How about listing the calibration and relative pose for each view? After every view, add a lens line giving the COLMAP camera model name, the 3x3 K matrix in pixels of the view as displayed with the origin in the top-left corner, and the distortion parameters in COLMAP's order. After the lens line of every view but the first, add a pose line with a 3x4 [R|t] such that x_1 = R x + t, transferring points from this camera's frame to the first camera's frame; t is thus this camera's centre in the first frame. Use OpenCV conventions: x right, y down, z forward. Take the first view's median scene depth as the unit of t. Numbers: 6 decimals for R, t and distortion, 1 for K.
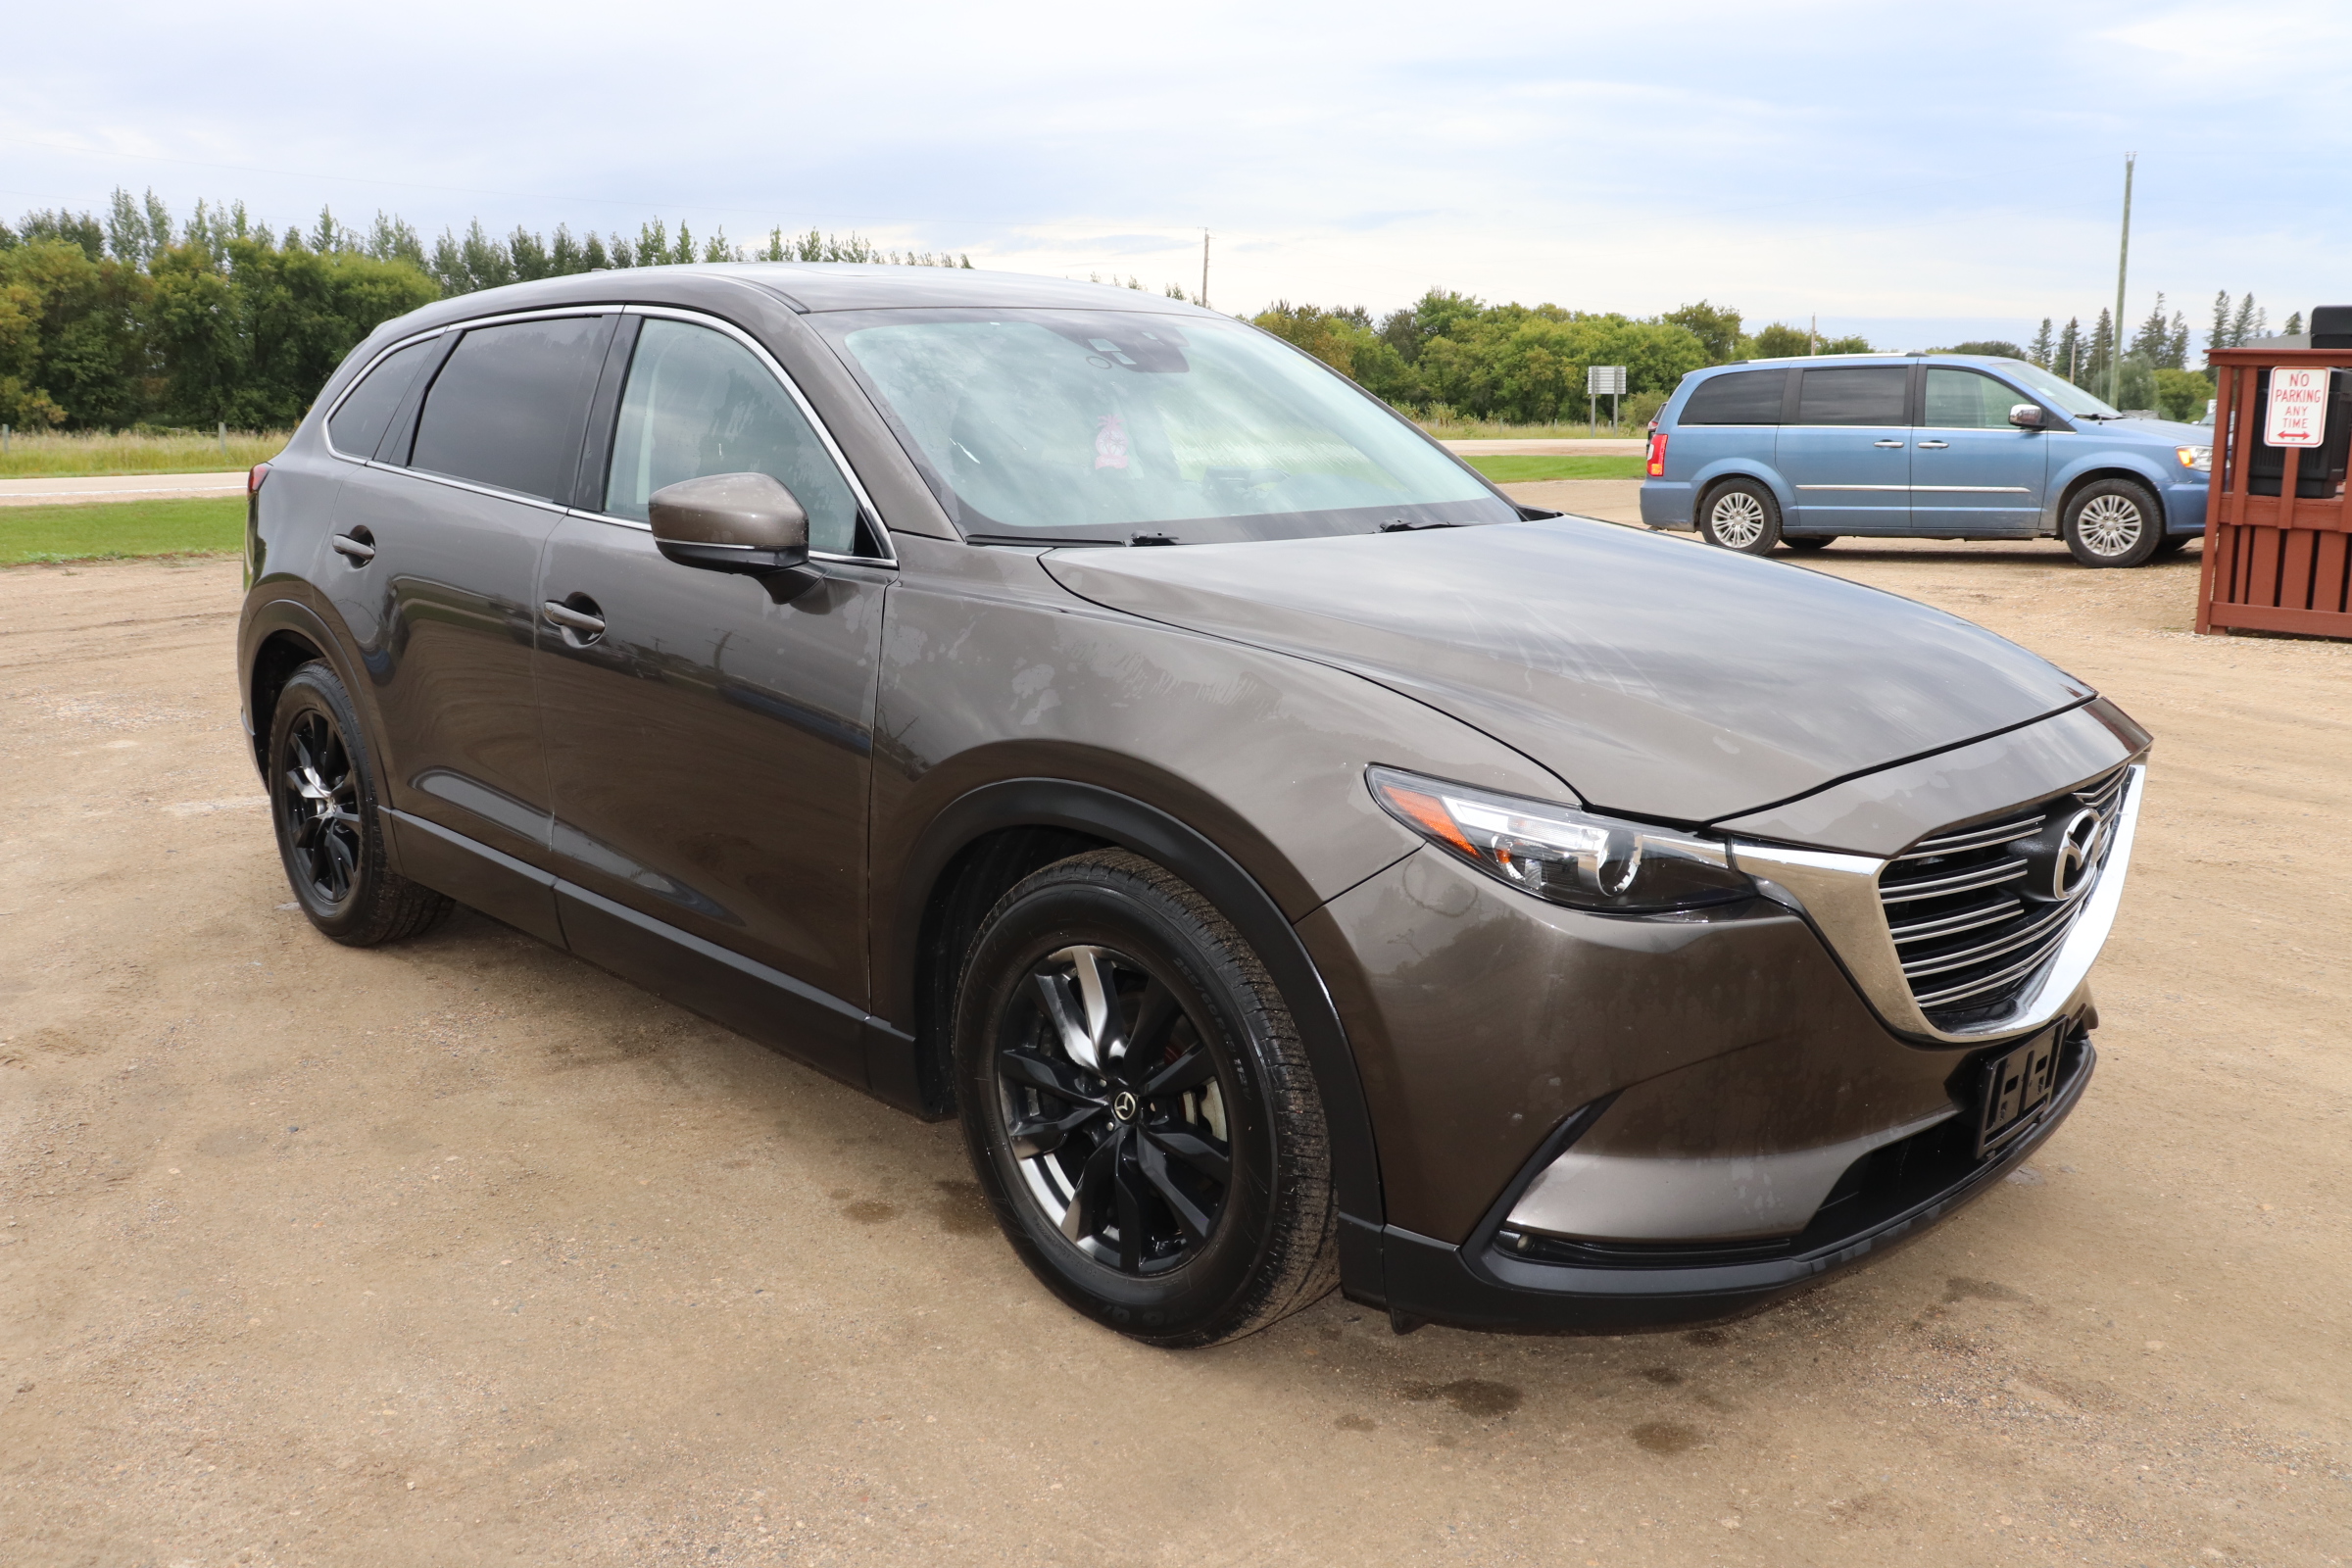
lens RADIAL K [[1906.2, 0, 1206.5], [0, 1906.2, 789.2], [0, 0, 1]] dist [-0.146114, 0.107862]
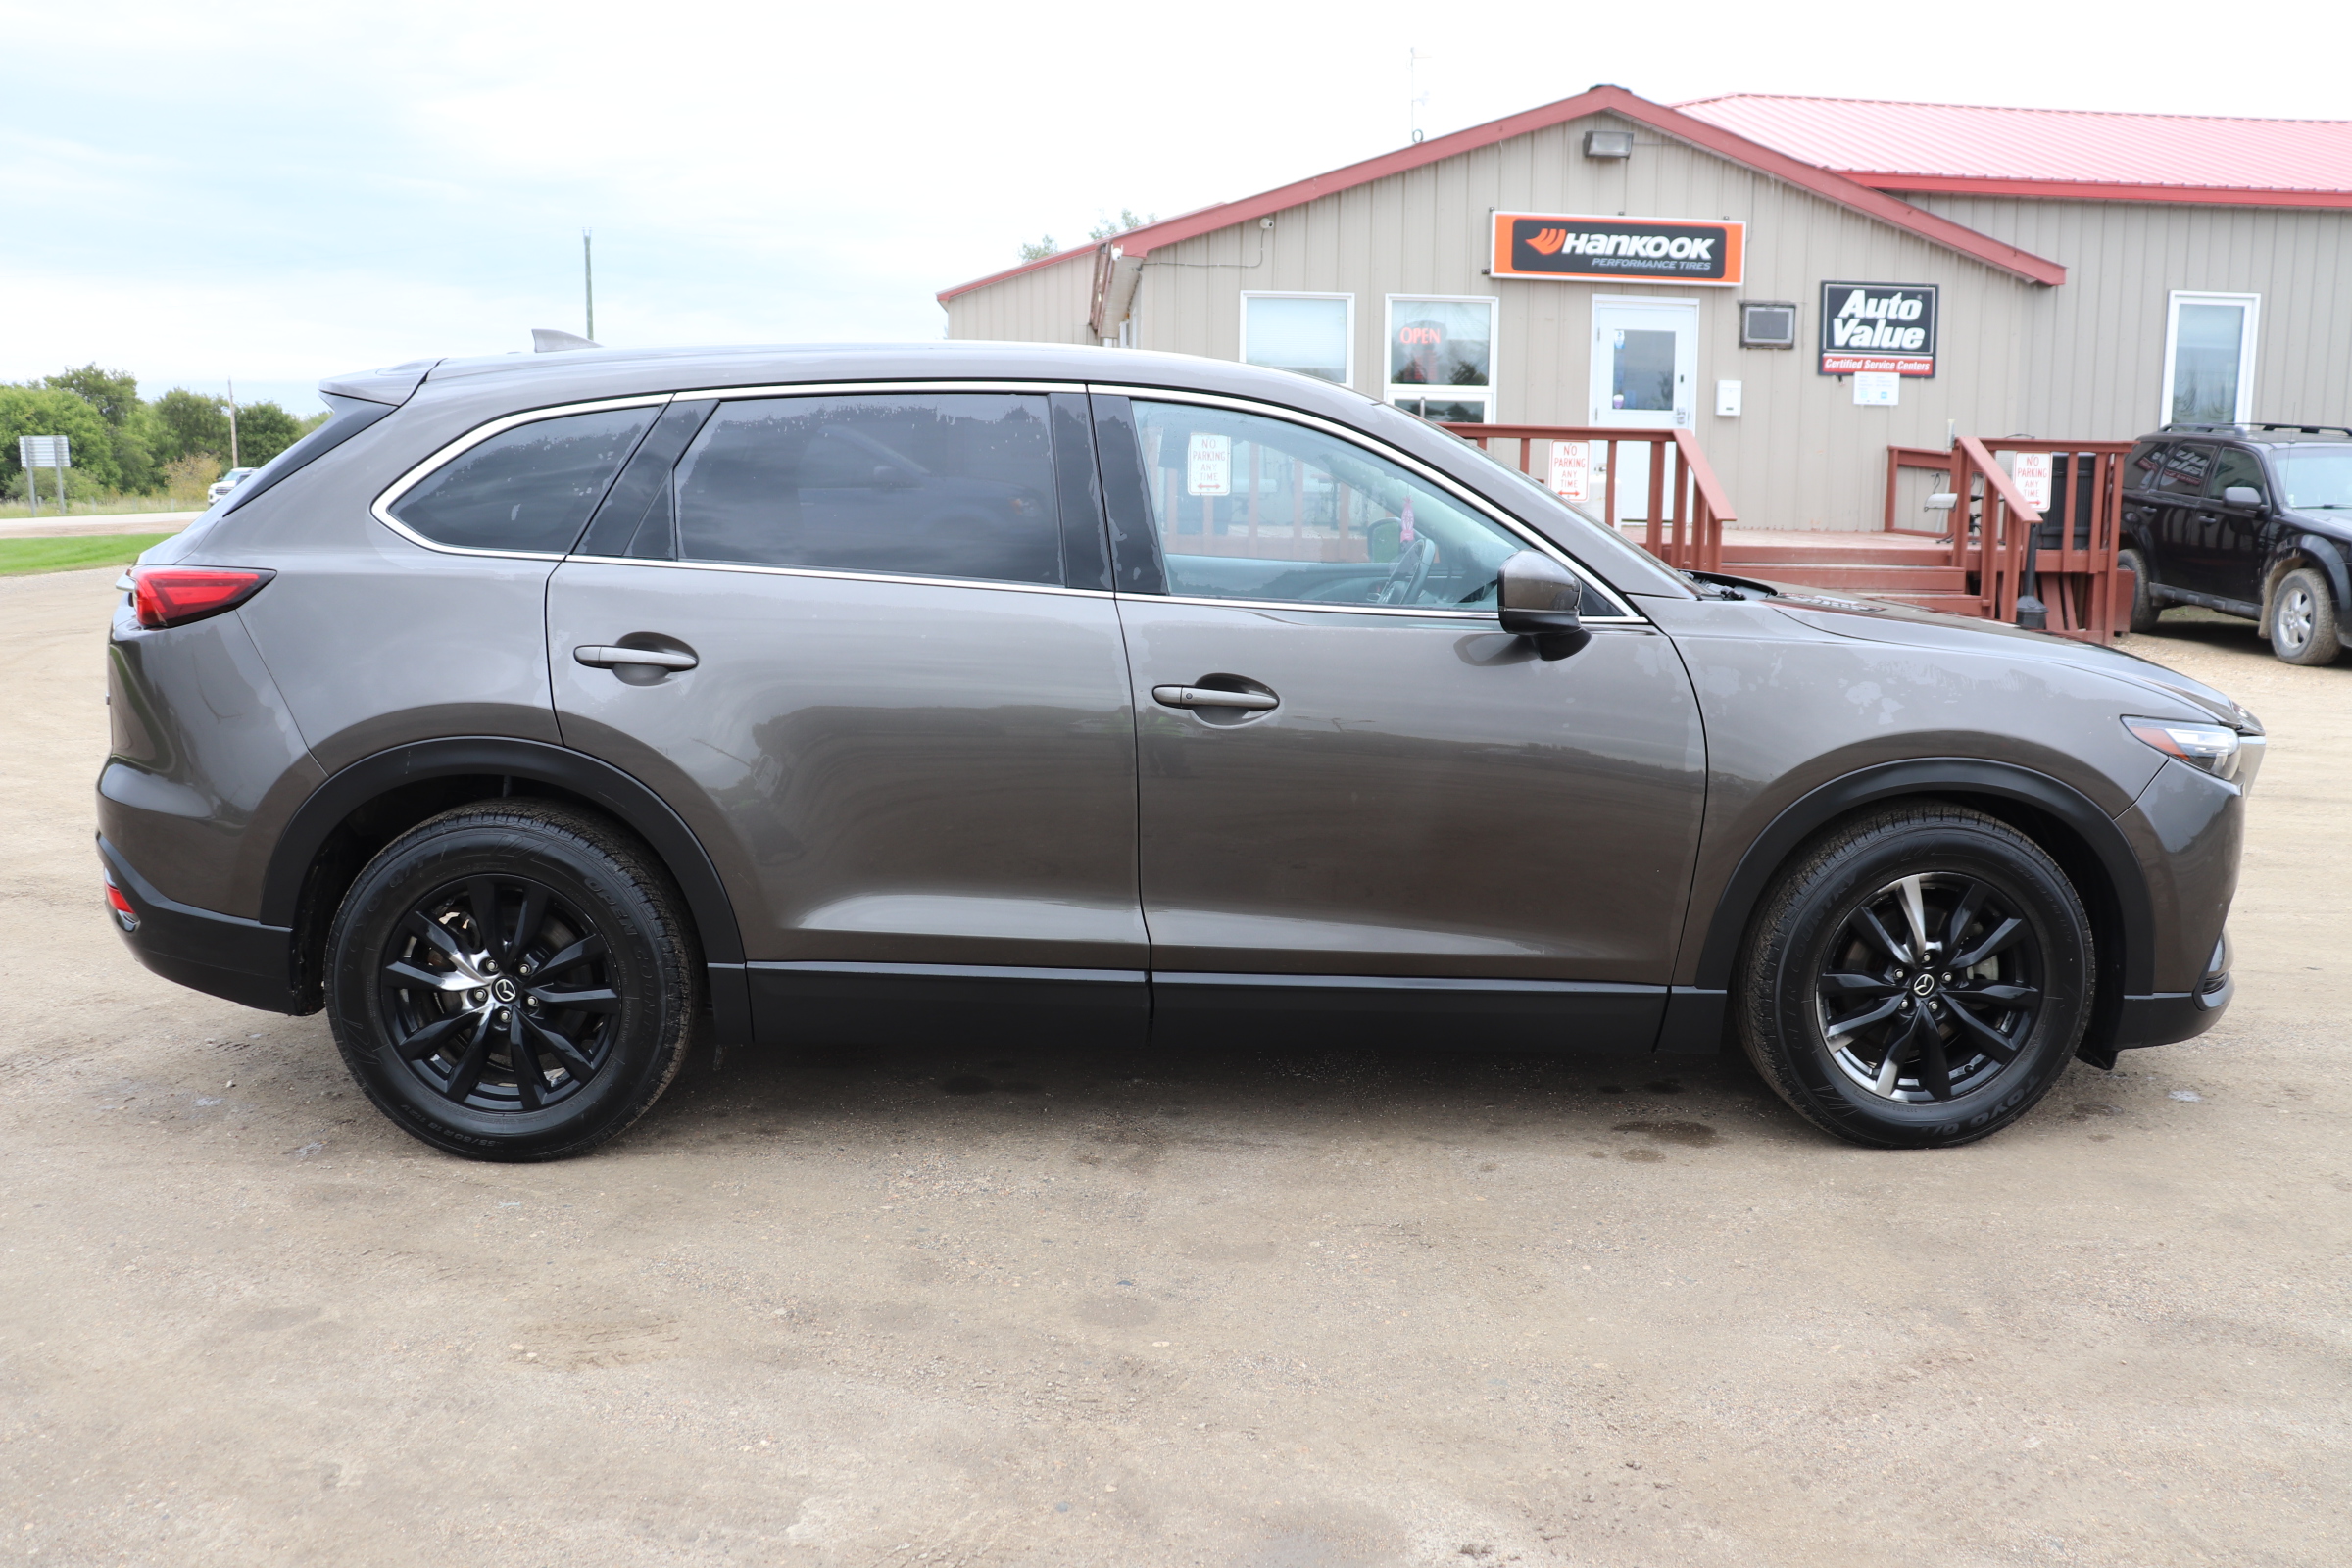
lens RADIAL K [[1906.2, 0, 1191.8], [0, 1906.2, 776.8], [0, 0, 1]] dist [-0.146114, 0.107862]
pose [[0.697536, -0.117204, 0.706899, -1.157335], [0.144591, 0.989261, 0.021344, -0.079772], [-0.701809, 0.087323, 0.706992, 0.319097]]
